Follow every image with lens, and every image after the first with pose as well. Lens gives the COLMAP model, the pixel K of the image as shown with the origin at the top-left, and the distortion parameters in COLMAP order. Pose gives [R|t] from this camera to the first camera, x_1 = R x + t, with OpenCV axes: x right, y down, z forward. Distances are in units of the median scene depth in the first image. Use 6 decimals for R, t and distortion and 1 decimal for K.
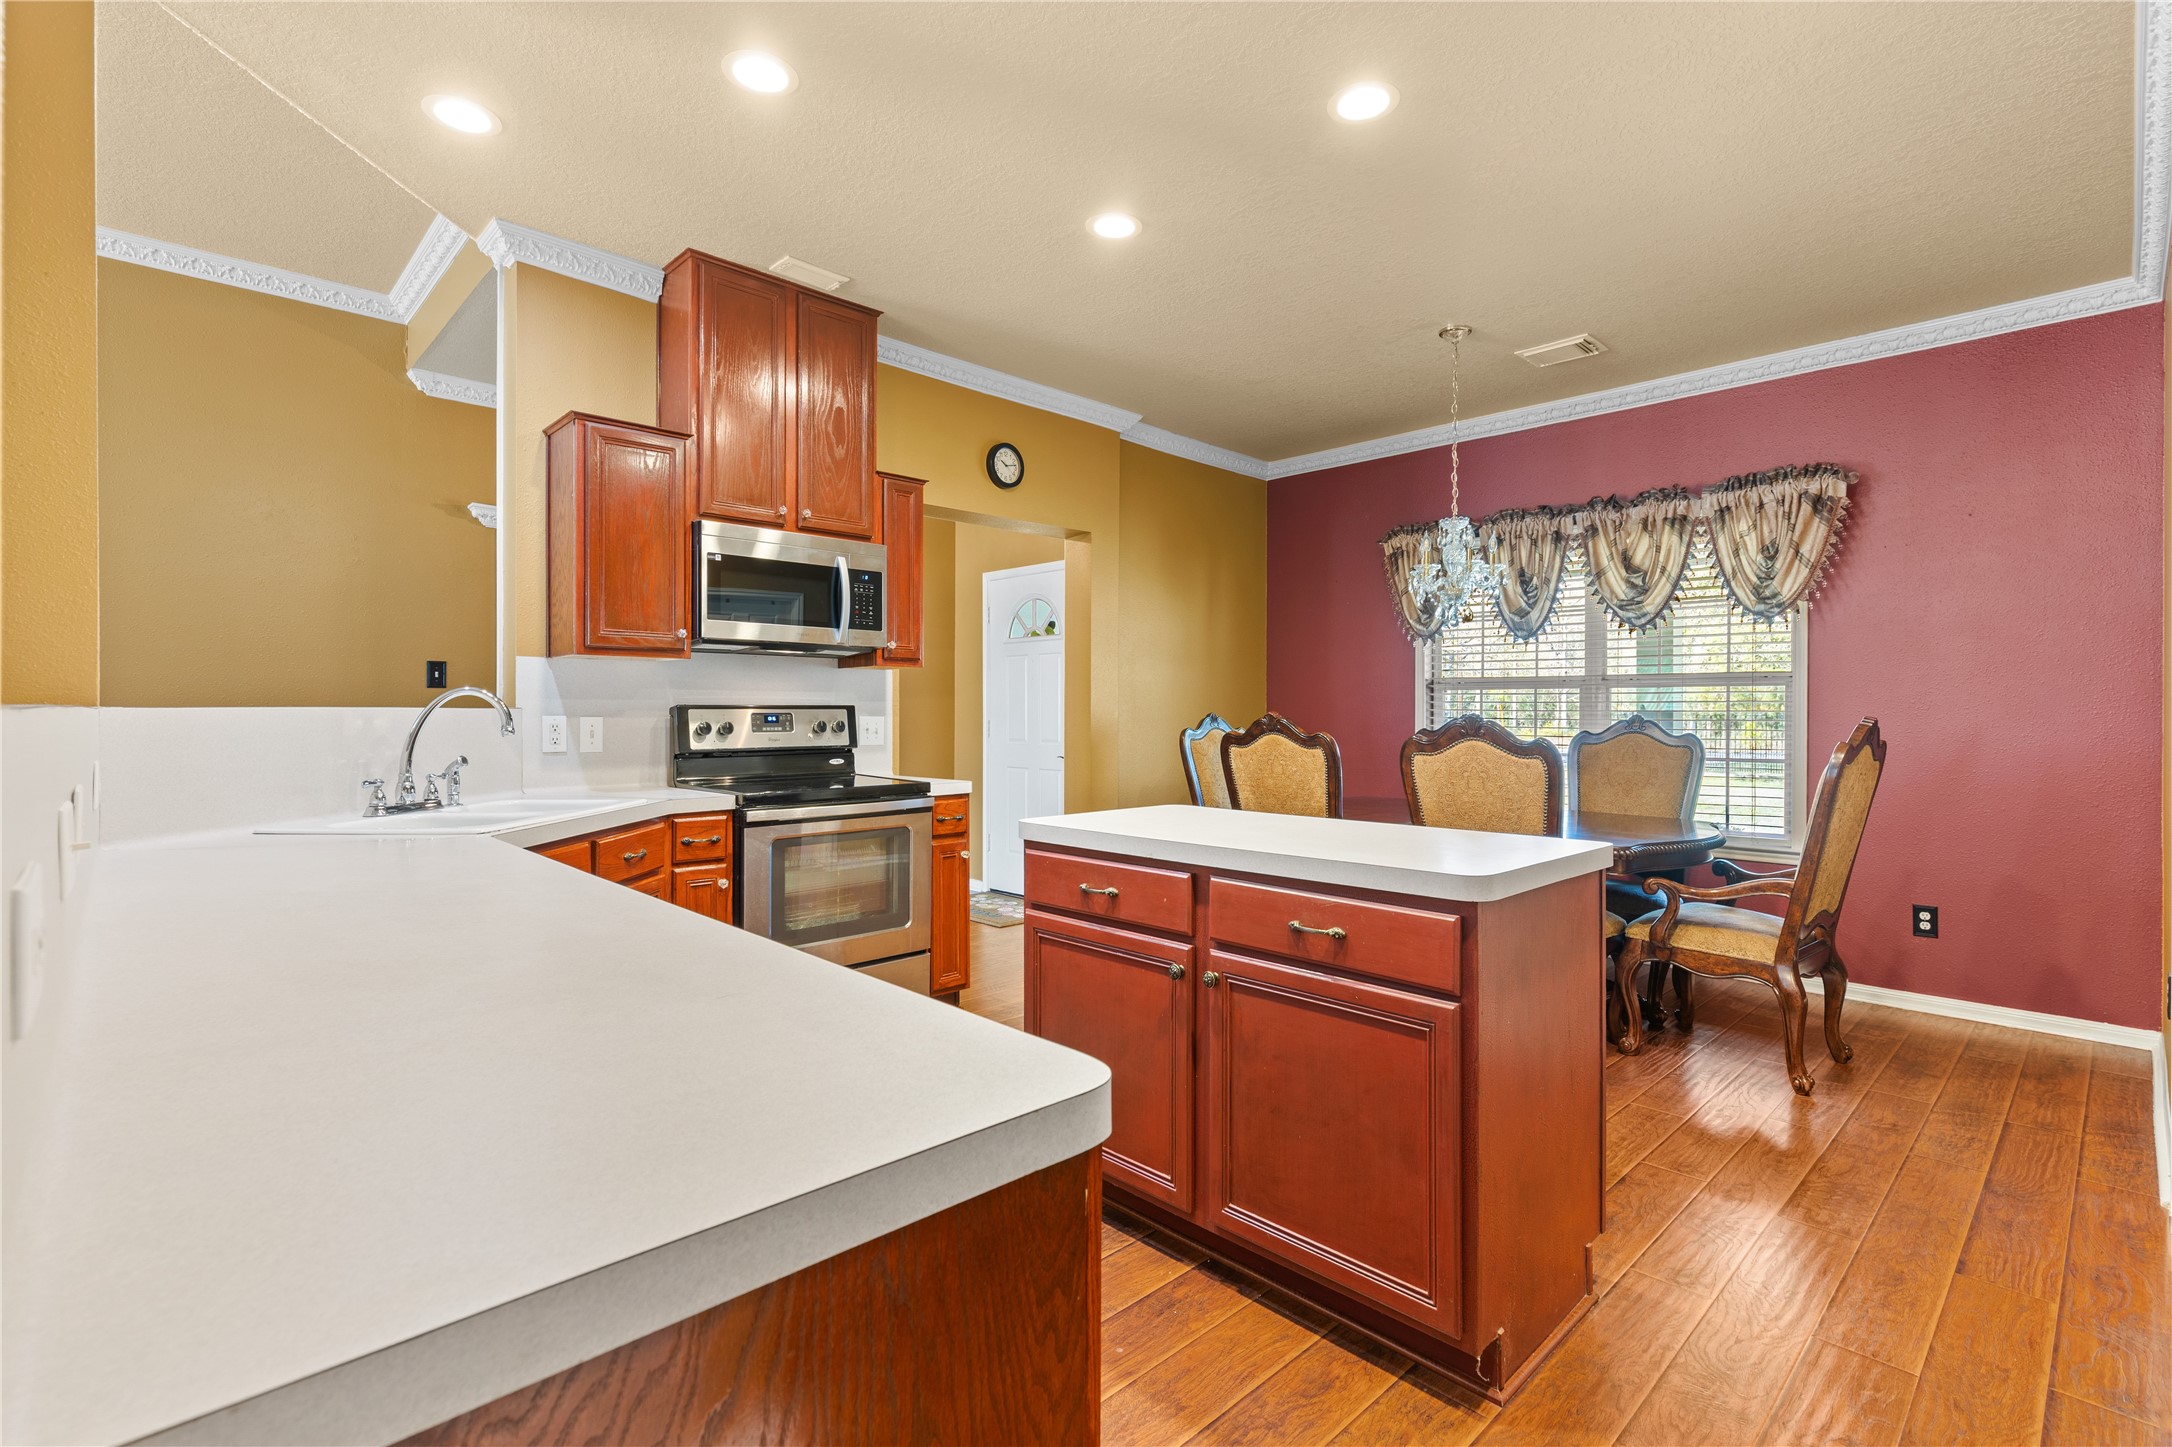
lens RADIAL K [[986.7, 0, 1079.4], [0, 986.7, 721.8], [0, 0, 1]] dist [0.001390, 0.000835]
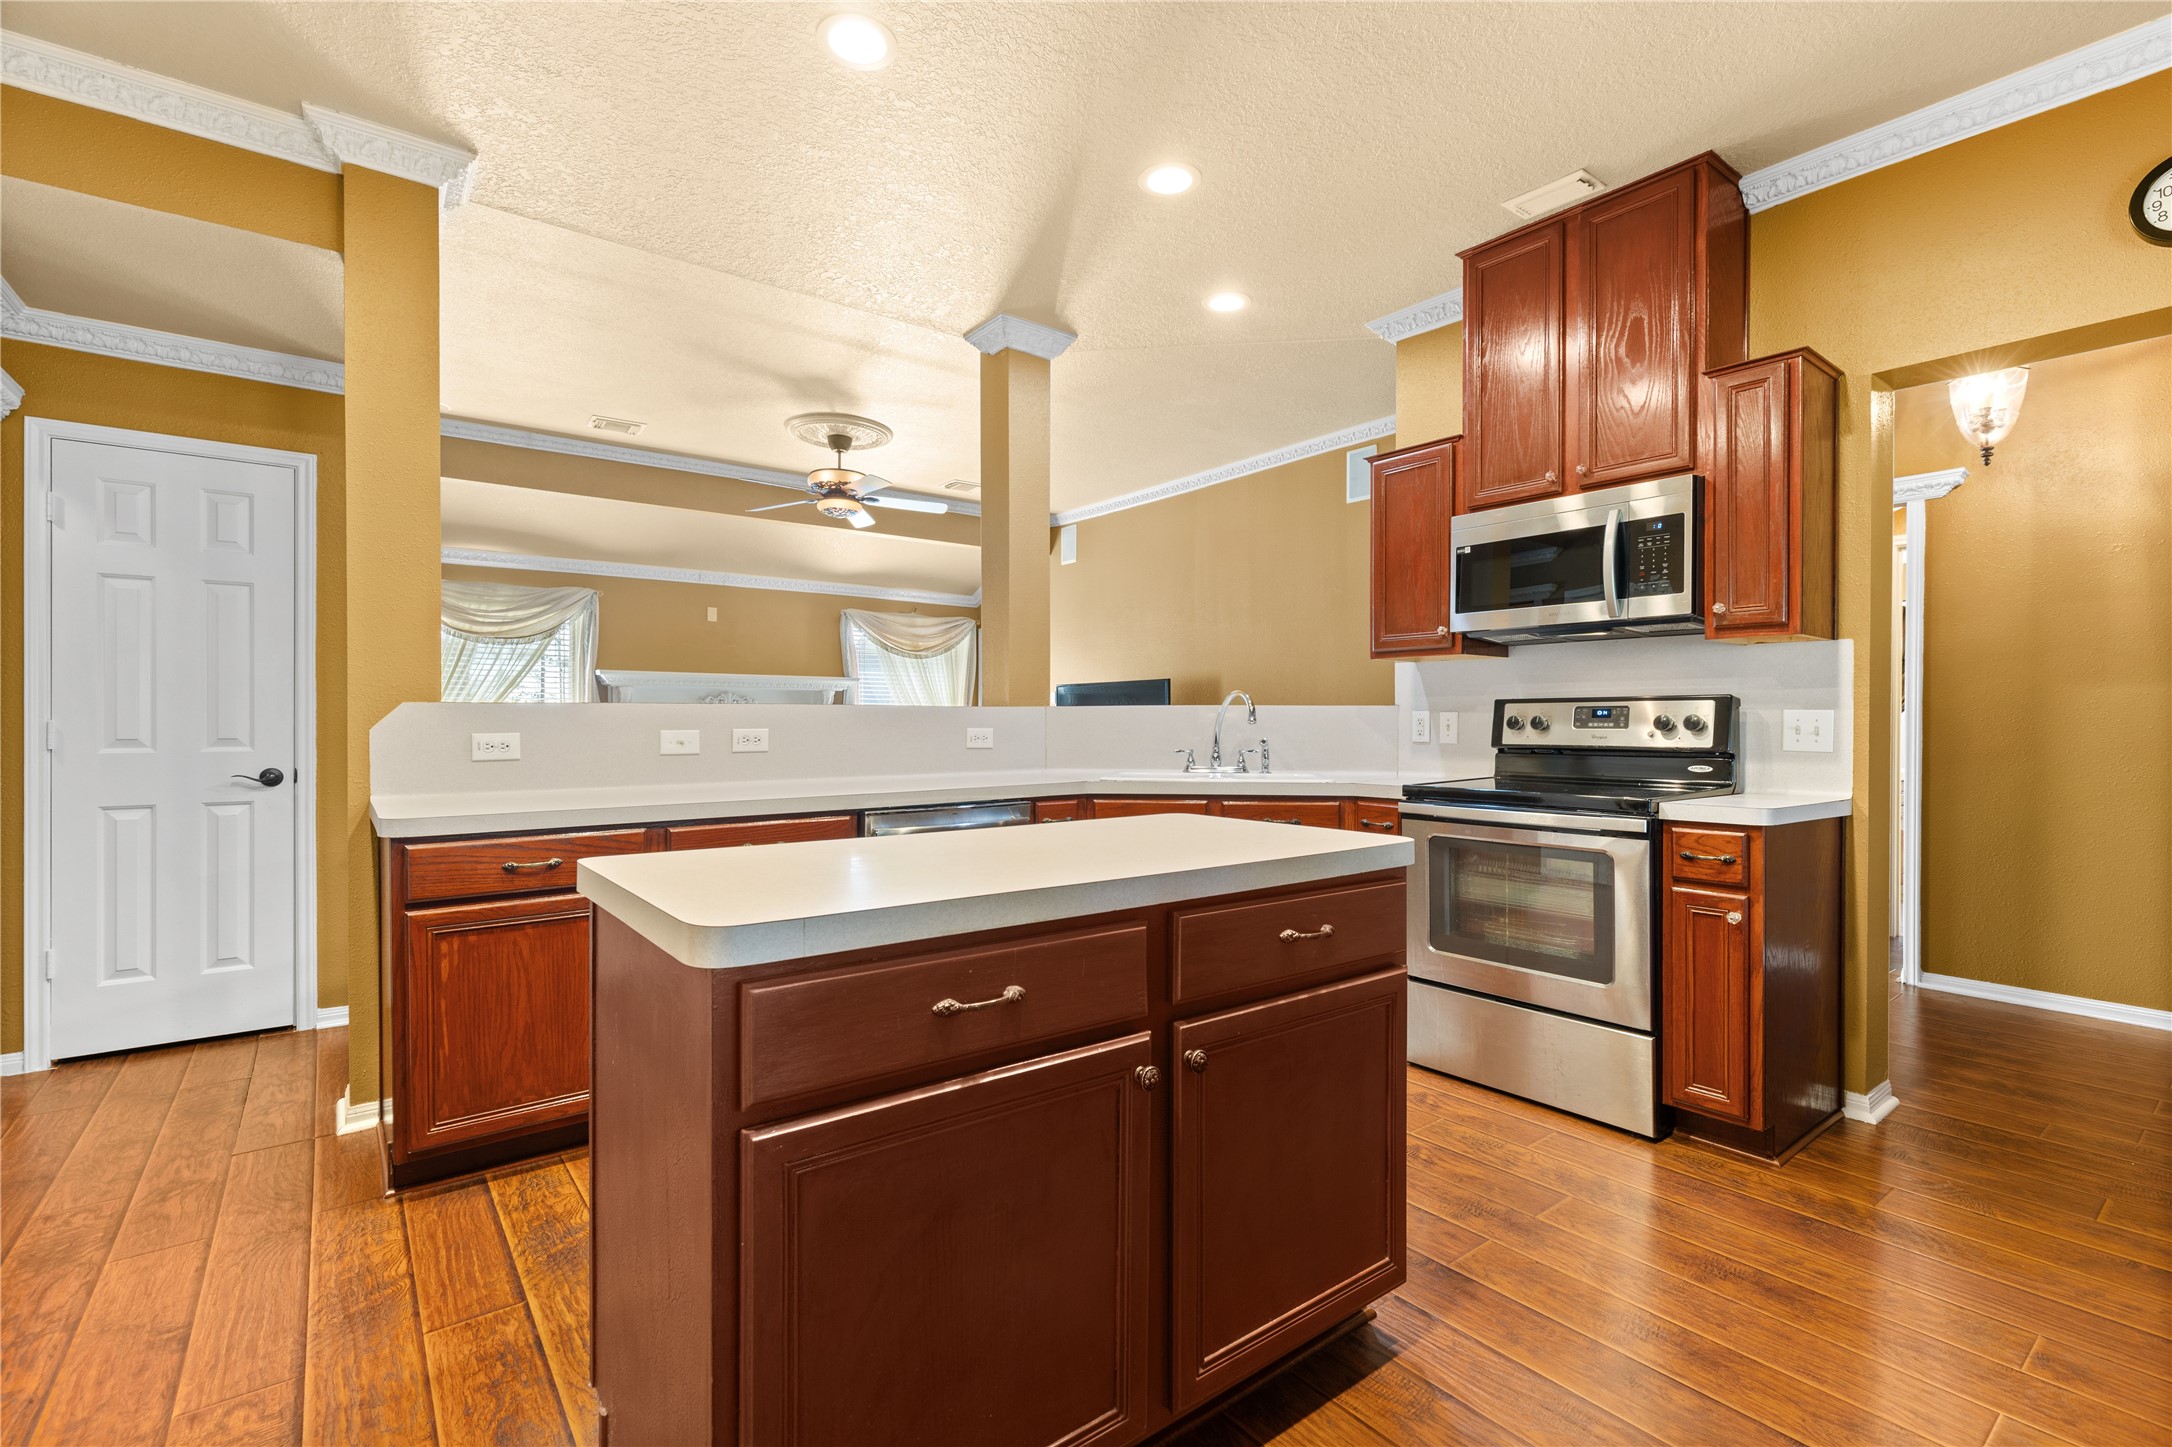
lens RADIAL K [[986.7, 0, 1081.9], [0, 986.7, 722.8], [0, 0, 1]] dist [0.001390, 0.000835]
pose [[-0.111754, 0.001662, -0.993735, 0.632838], [-0.008926, 0.999957, 0.002676, 0.007802], [0.993696, 0.009170, -0.111734, 0.690248]]
